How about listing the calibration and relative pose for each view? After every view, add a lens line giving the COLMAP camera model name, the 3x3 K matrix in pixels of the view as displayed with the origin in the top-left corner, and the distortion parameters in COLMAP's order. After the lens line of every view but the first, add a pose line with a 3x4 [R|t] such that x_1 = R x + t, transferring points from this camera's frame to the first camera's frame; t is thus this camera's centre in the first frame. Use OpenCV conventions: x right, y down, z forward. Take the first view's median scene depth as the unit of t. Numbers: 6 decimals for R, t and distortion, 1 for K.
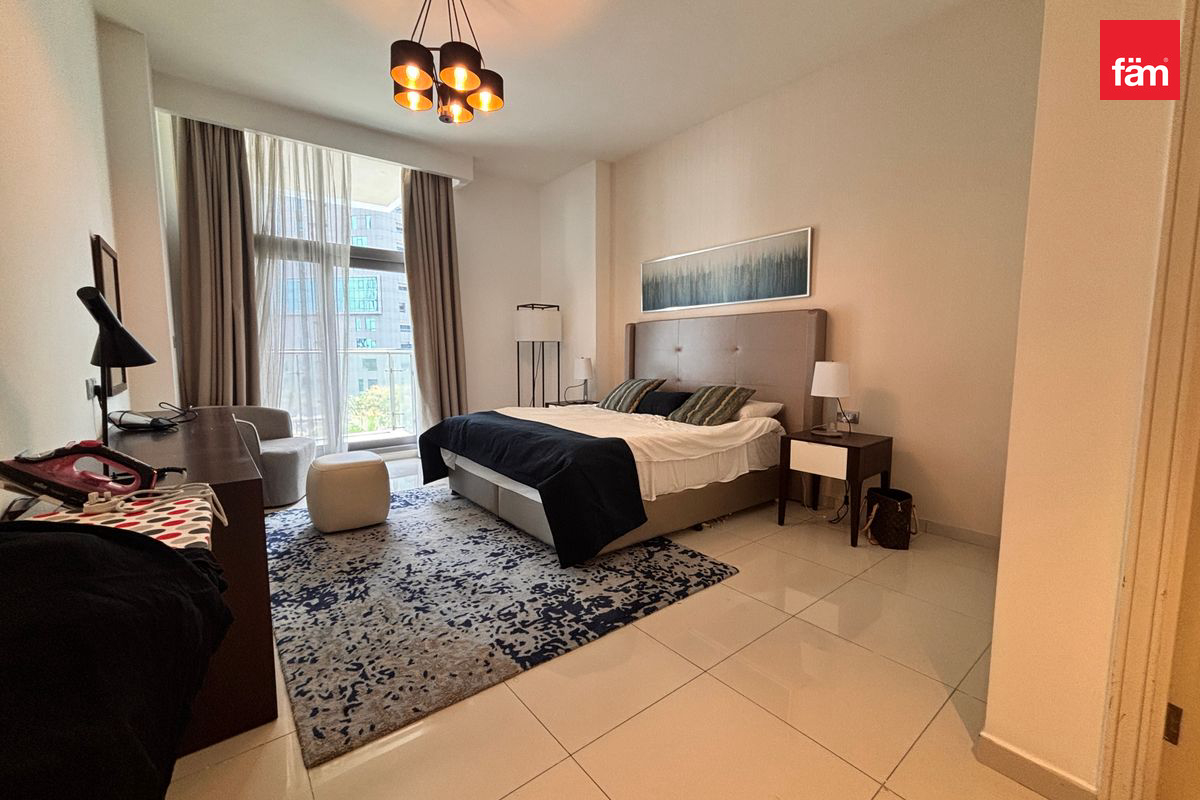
lens RADIAL K [[490.3, 0, 597.6], [0, 490.3, 399.2], [0, 0, 1]] dist [-0.006147, 0.003612]
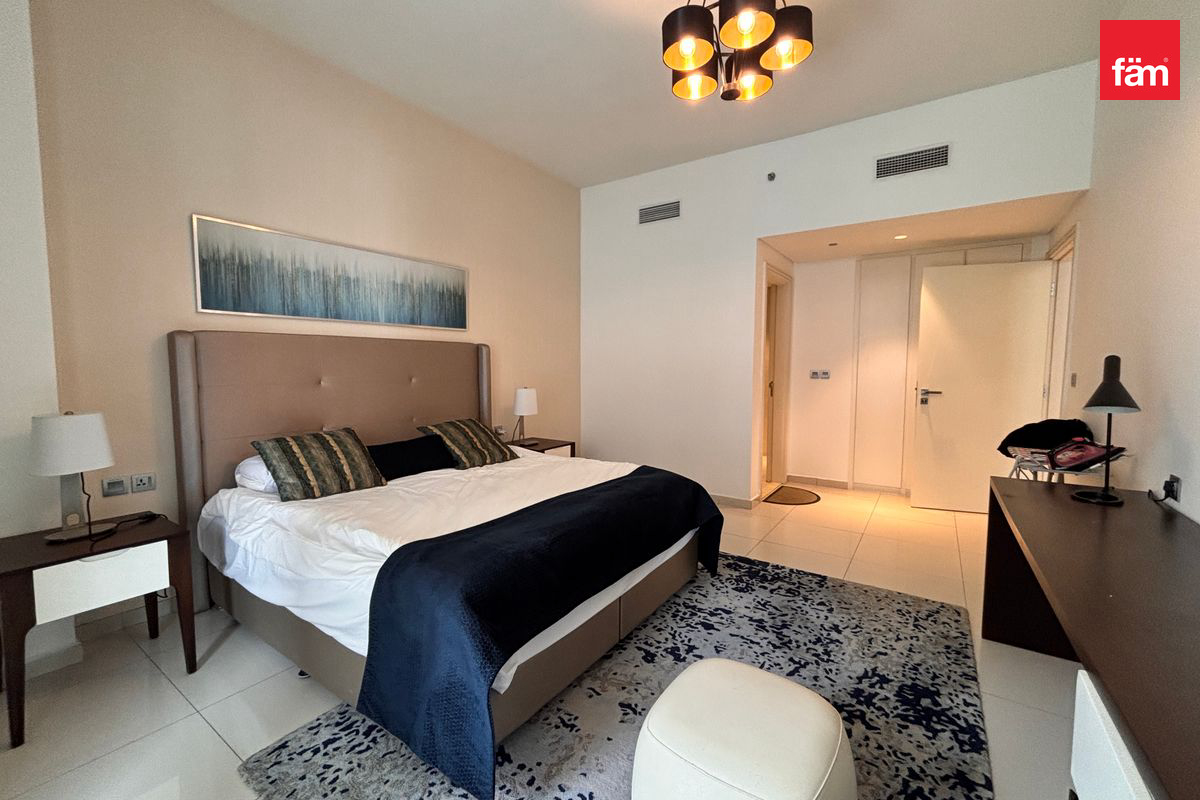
lens RADIAL K [[490.3, 0, 597.6], [0, 490.3, 399.2], [0, 0, 1]] dist [-0.006147, 0.003612]
pose [[-0.292748, -0.053013, 0.954719, -1.133903], [0.103690, 0.990814, 0.086812, -0.209174], [-0.950551, 0.124408, -0.284562, 1.637227]]
